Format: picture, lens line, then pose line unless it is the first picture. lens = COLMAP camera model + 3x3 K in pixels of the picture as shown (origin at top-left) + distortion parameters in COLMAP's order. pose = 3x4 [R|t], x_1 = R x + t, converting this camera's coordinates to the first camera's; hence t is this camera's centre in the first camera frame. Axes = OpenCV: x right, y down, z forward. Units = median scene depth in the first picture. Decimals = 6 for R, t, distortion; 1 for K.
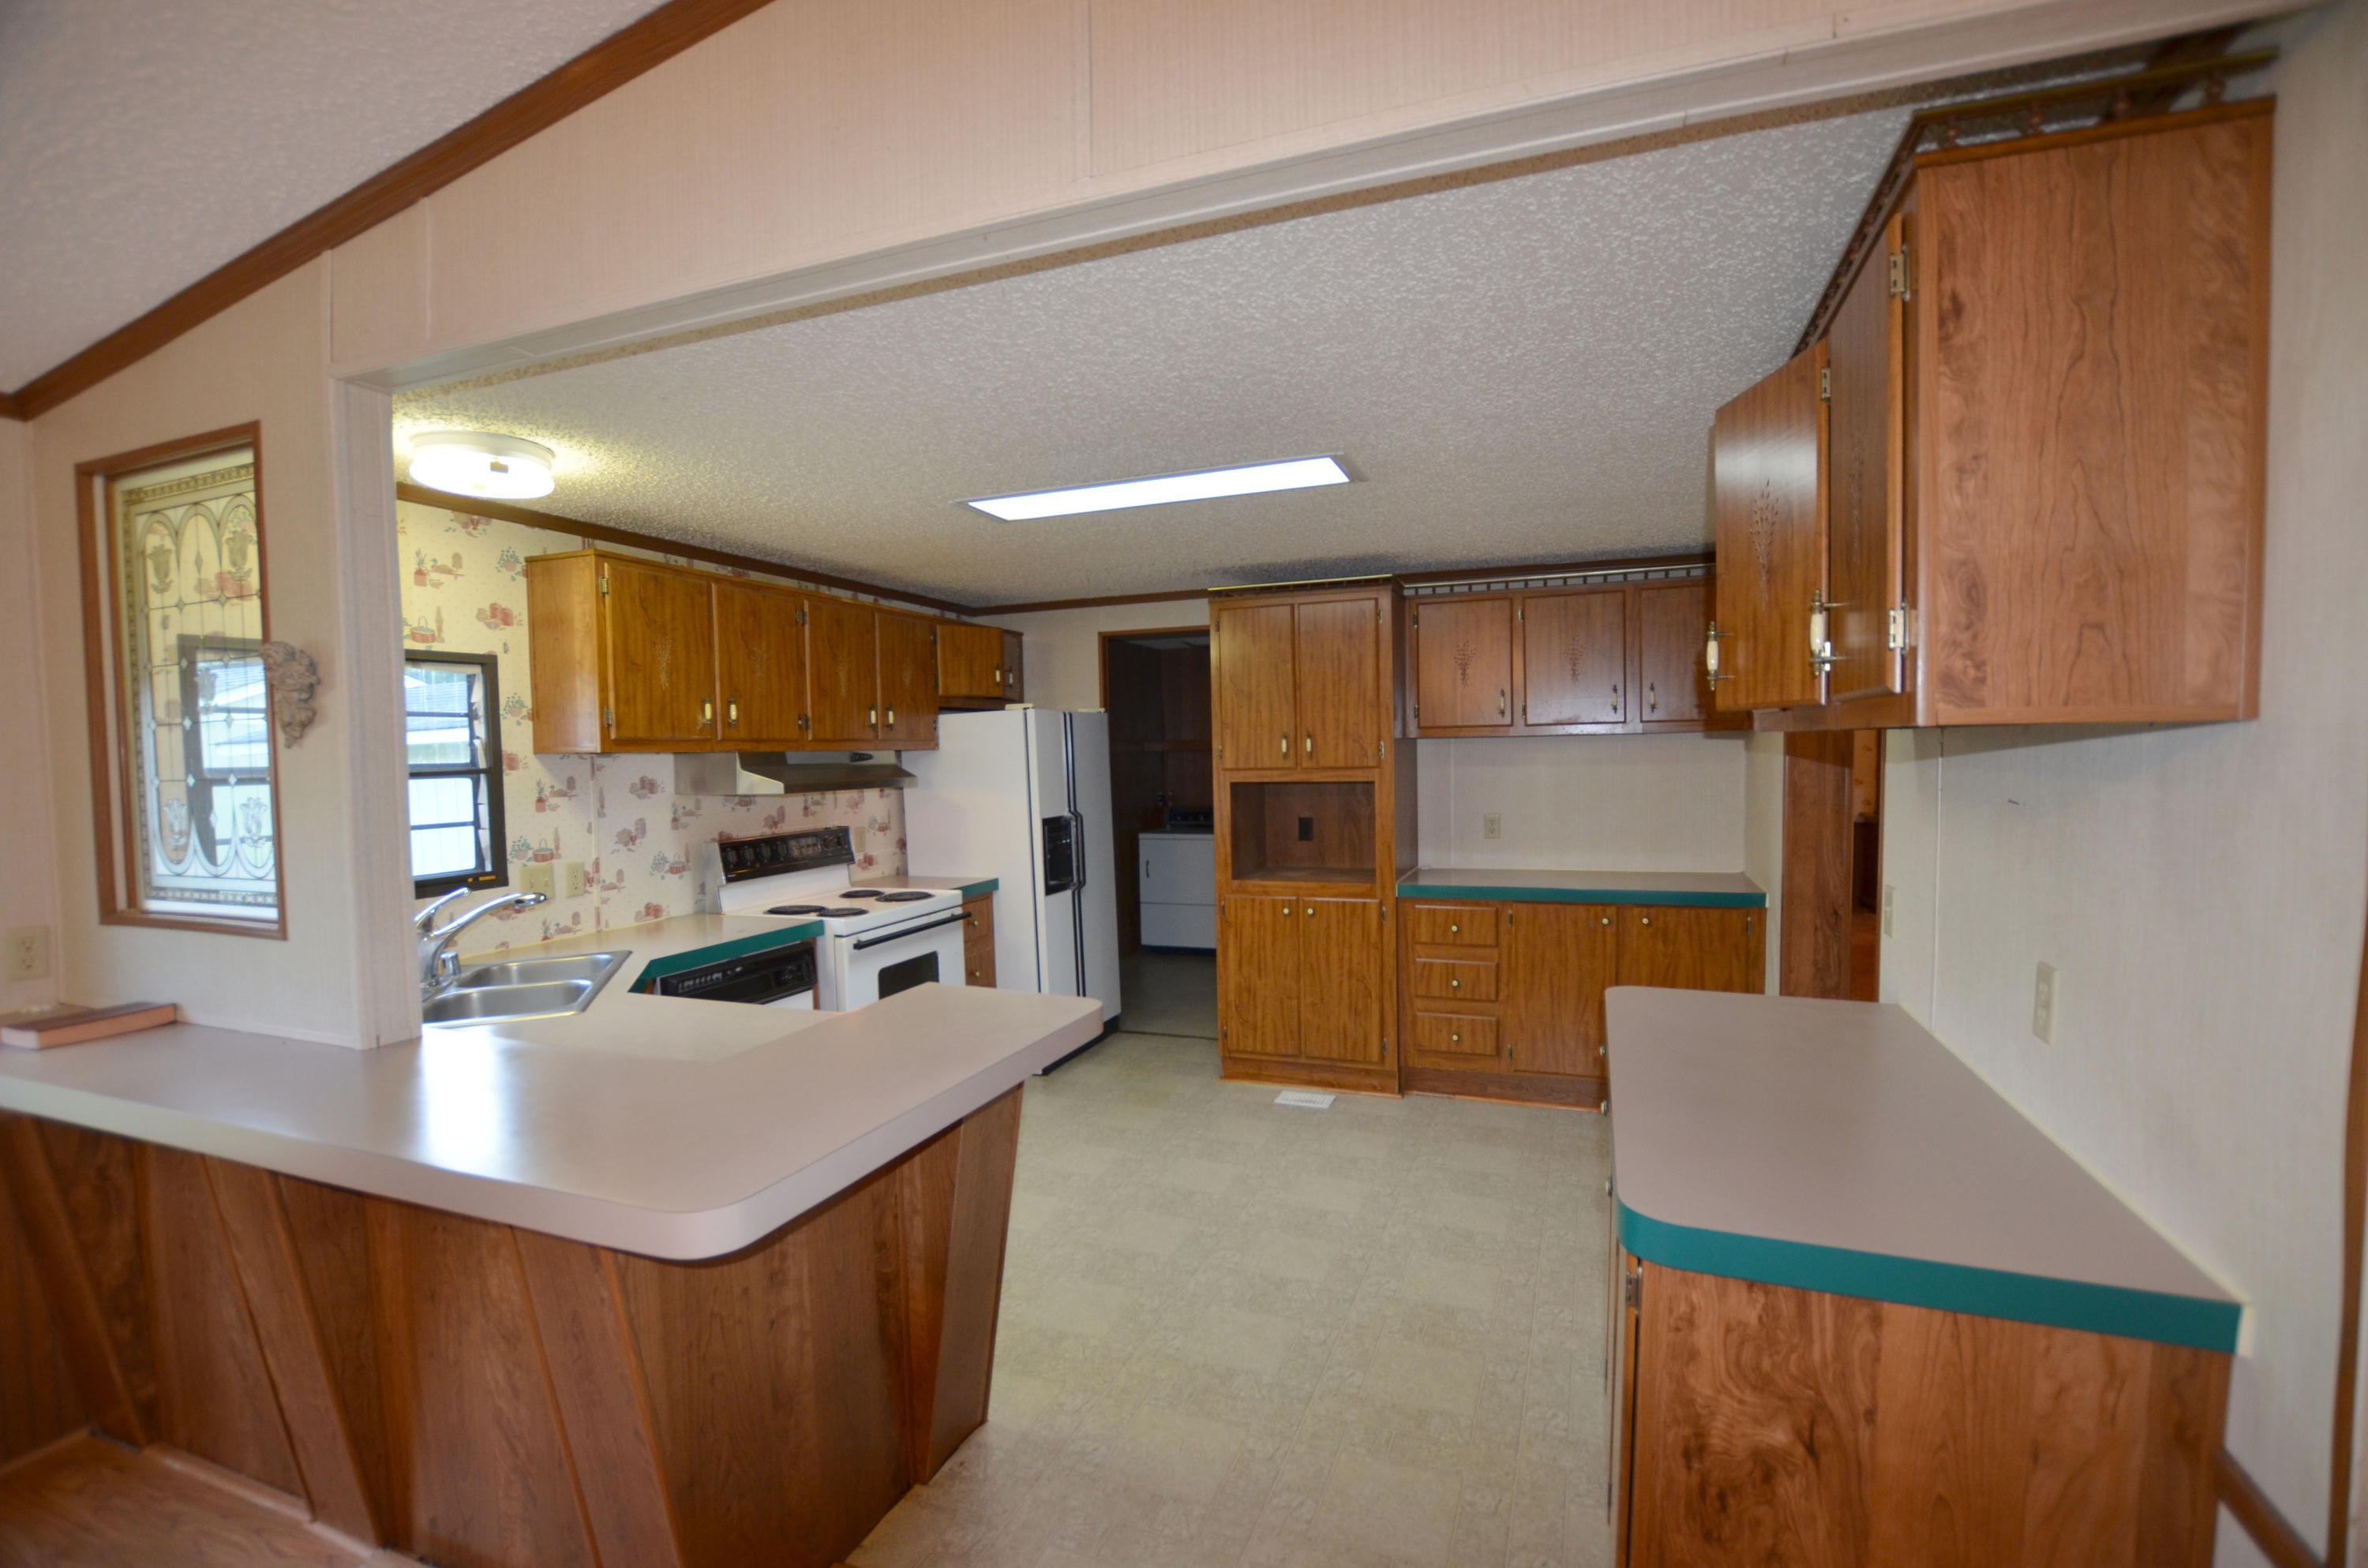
lens RADIAL K [[1034.2, 0, 1190.5], [0, 1034.2, 803.0], [0, 0, 1]] dist [-0.024997, 0.000164]
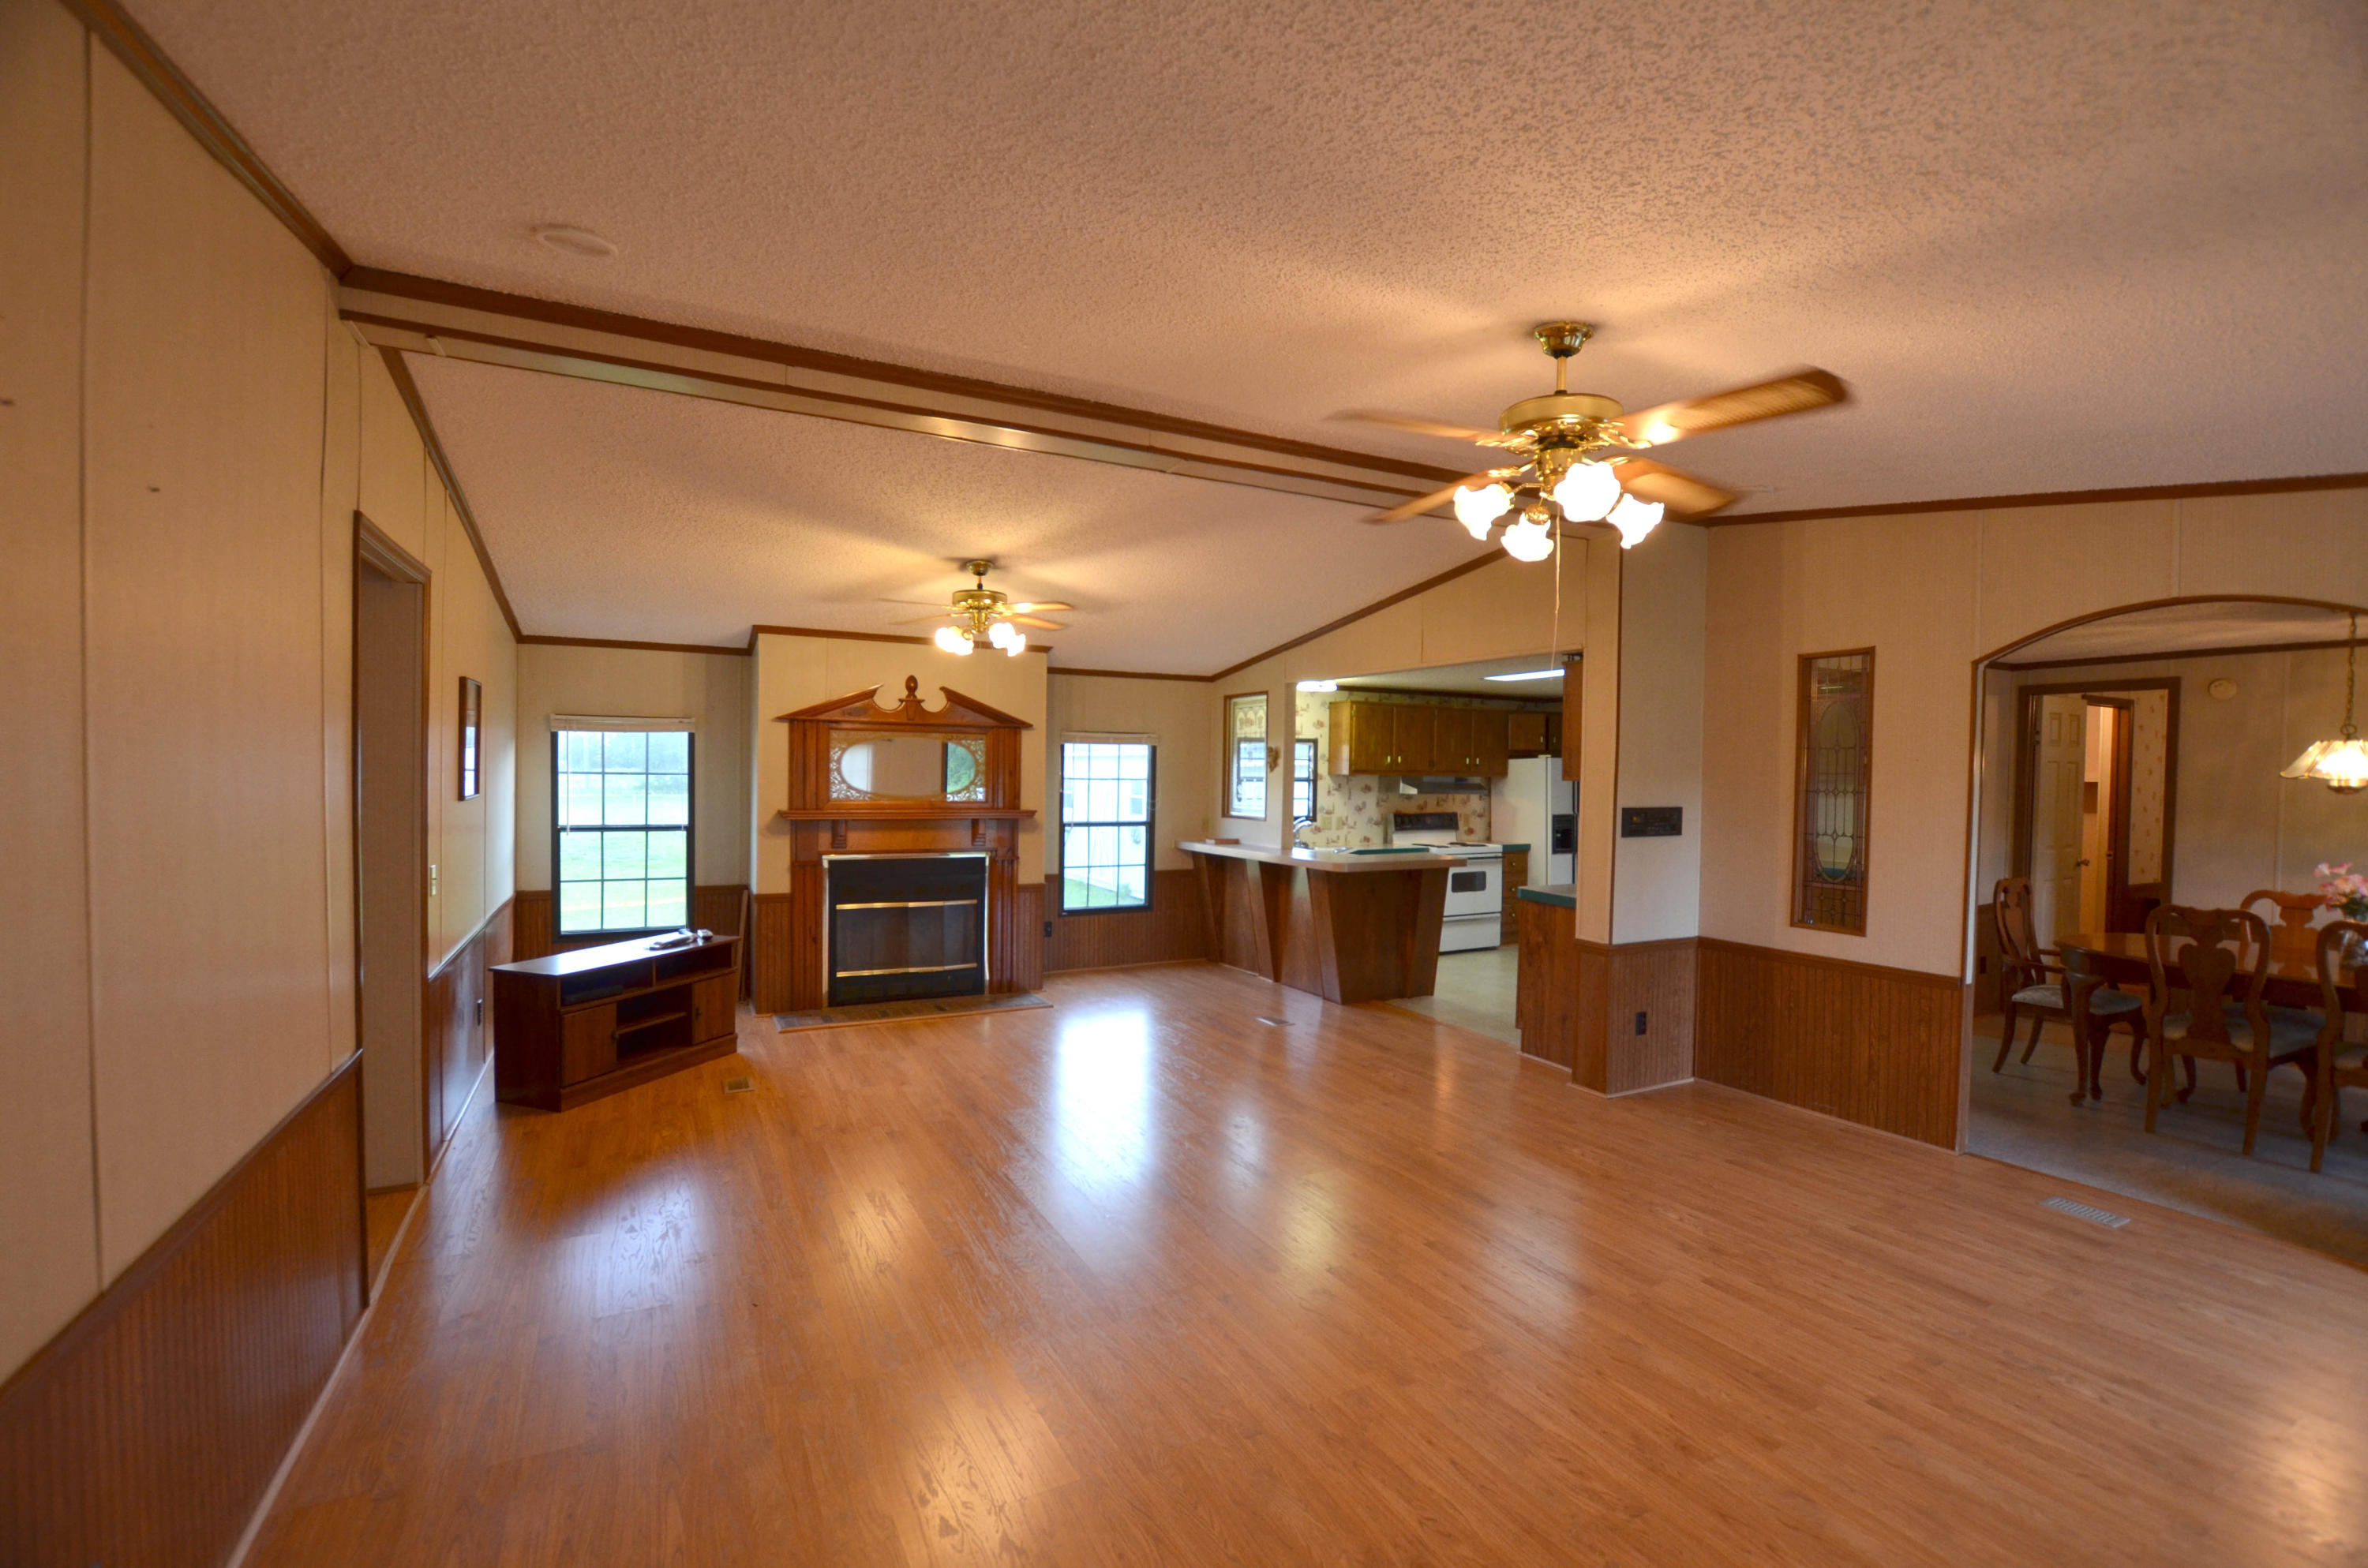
lens RADIAL K [[1034.2, 0, 1190.5], [0, 1034.2, 803.0], [0, 0, 1]] dist [-0.024997, 0.000164]
pose [[0.751407, 0.042087, -0.658495, 0.852913], [-0.057544, 0.998341, -0.001856, 0.051414], [0.657325, 0.039287, 0.752583, -1.241000]]
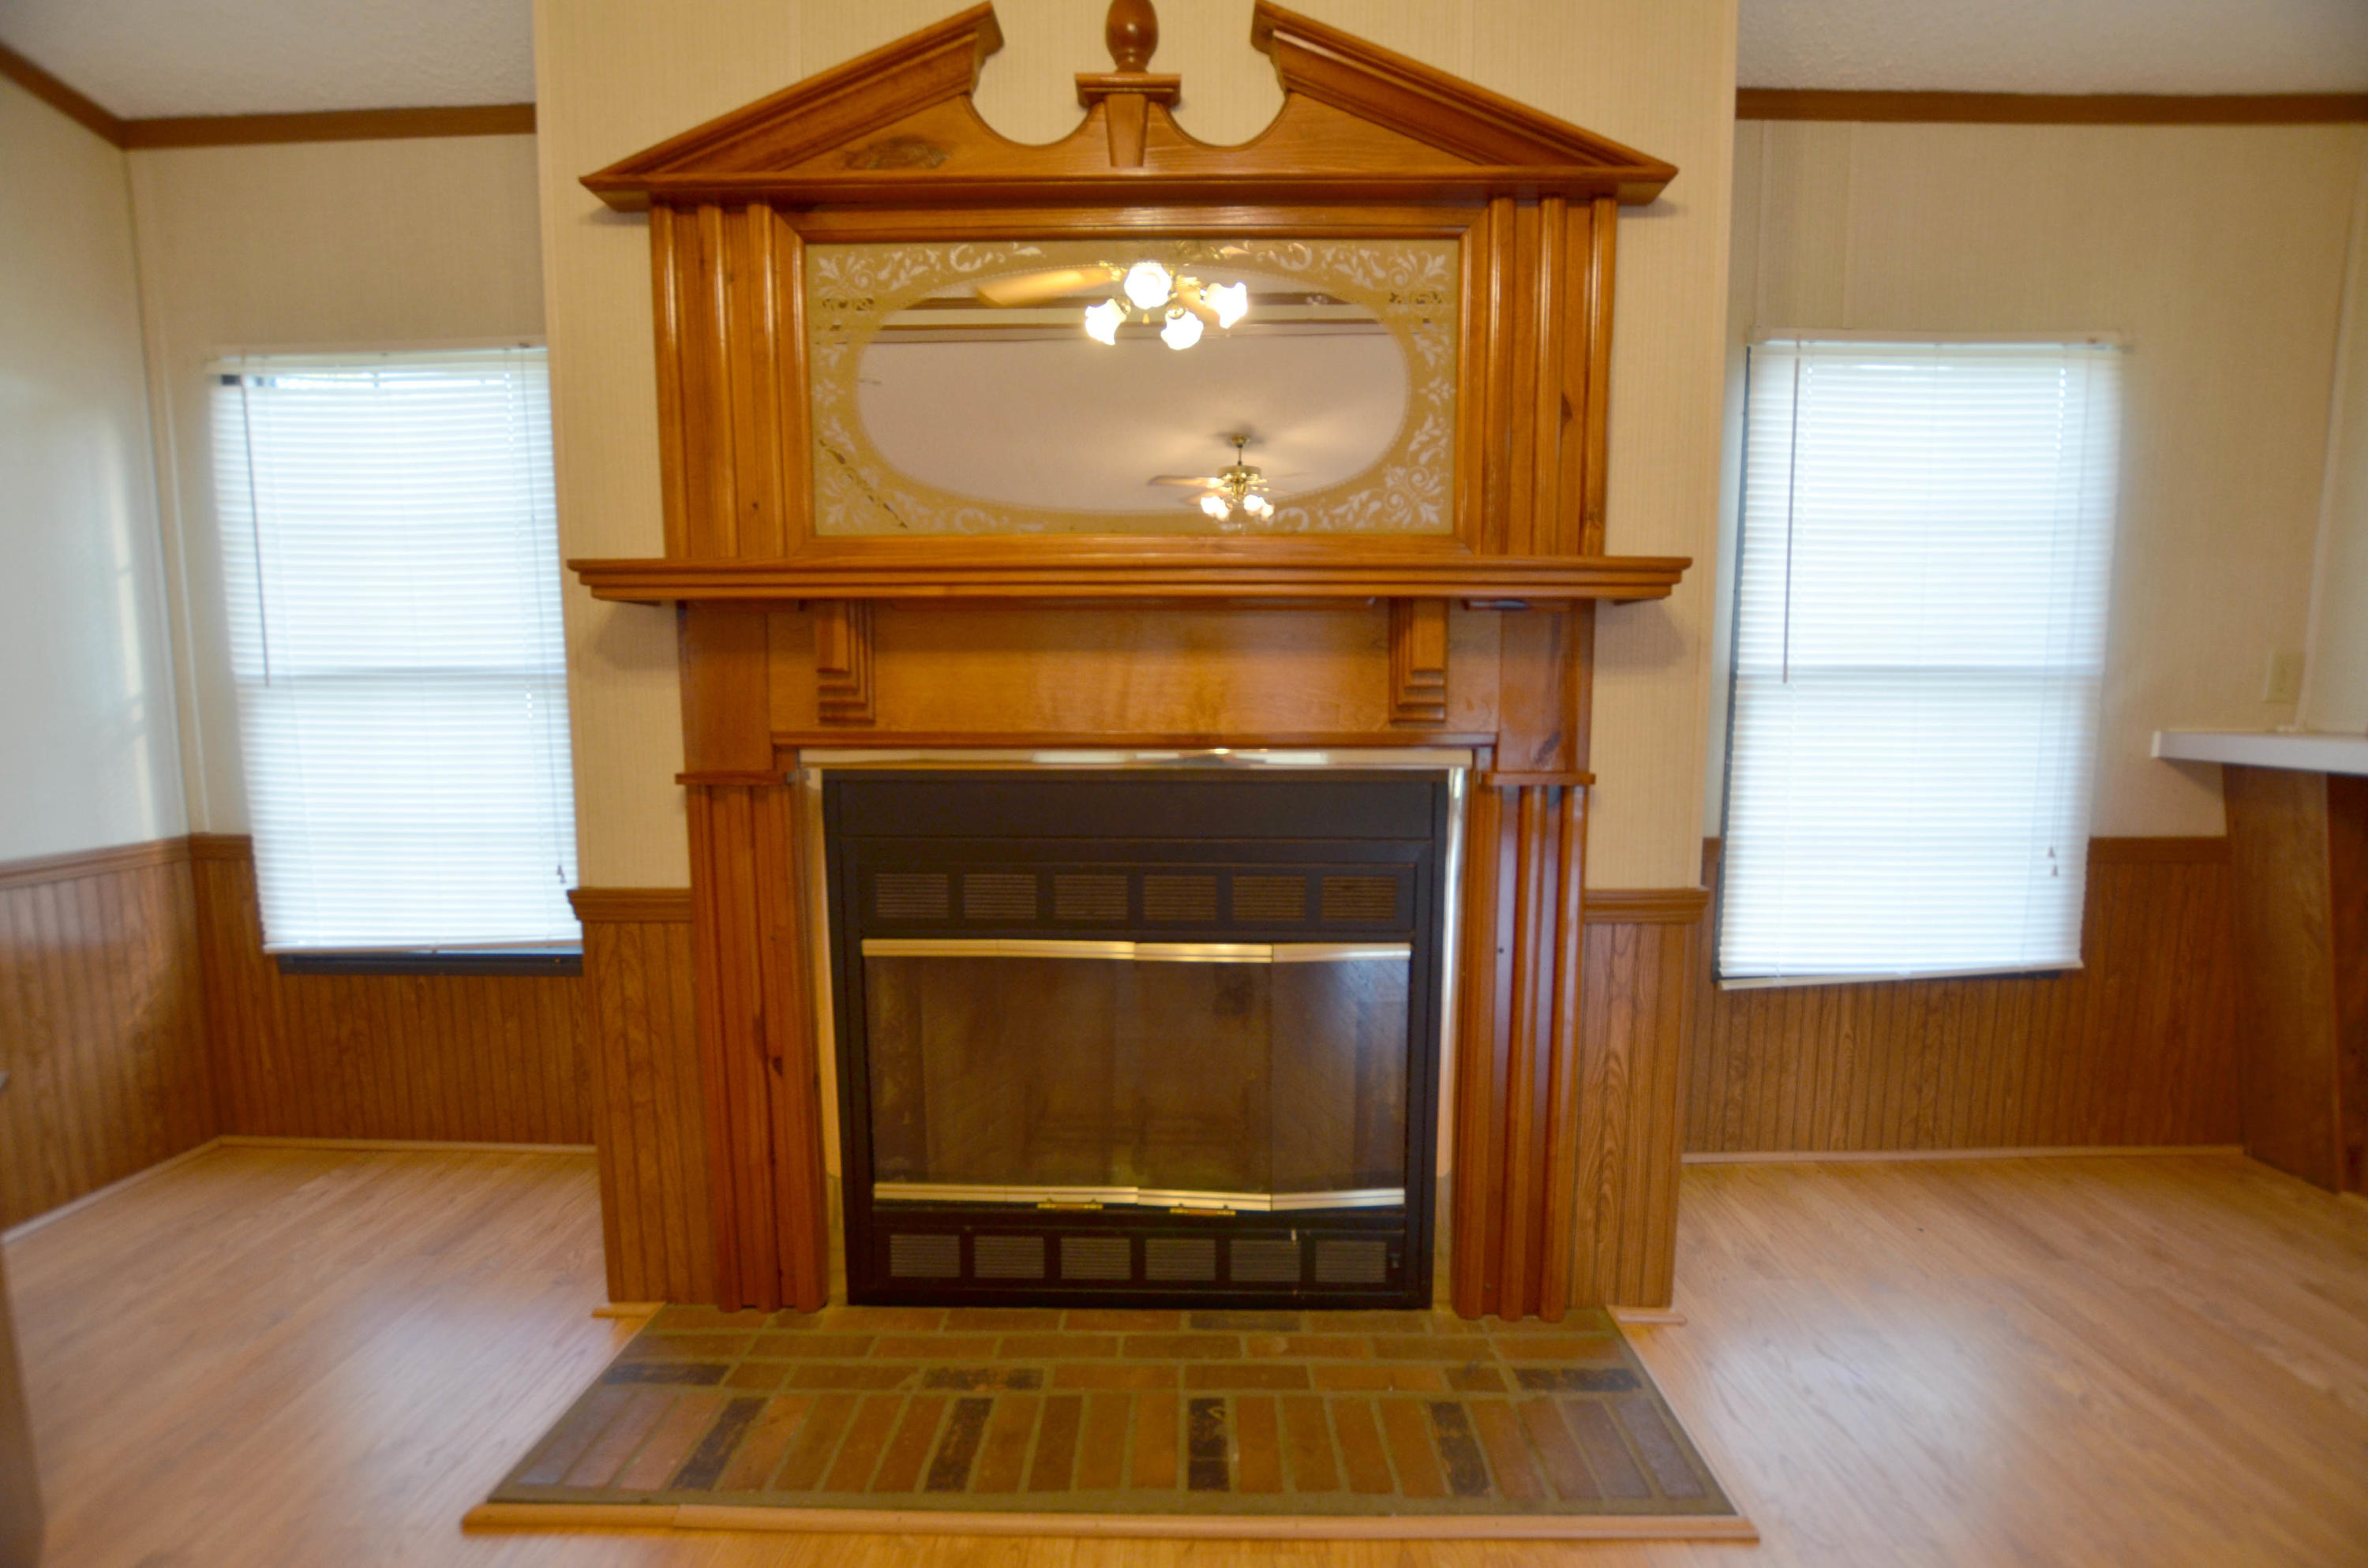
lens RADIAL K [[1034.2, 0, 1190.5], [0, 1034.2, 803.0], [0, 0, 1]] dist [-0.024997, 0.000164]
pose [[0.344125, 0.119484, -0.931290, -0.375619], [-0.050283, 0.992792, 0.108794, 0.145022], [0.937576, 0.009389, 0.347653, -0.249951]]
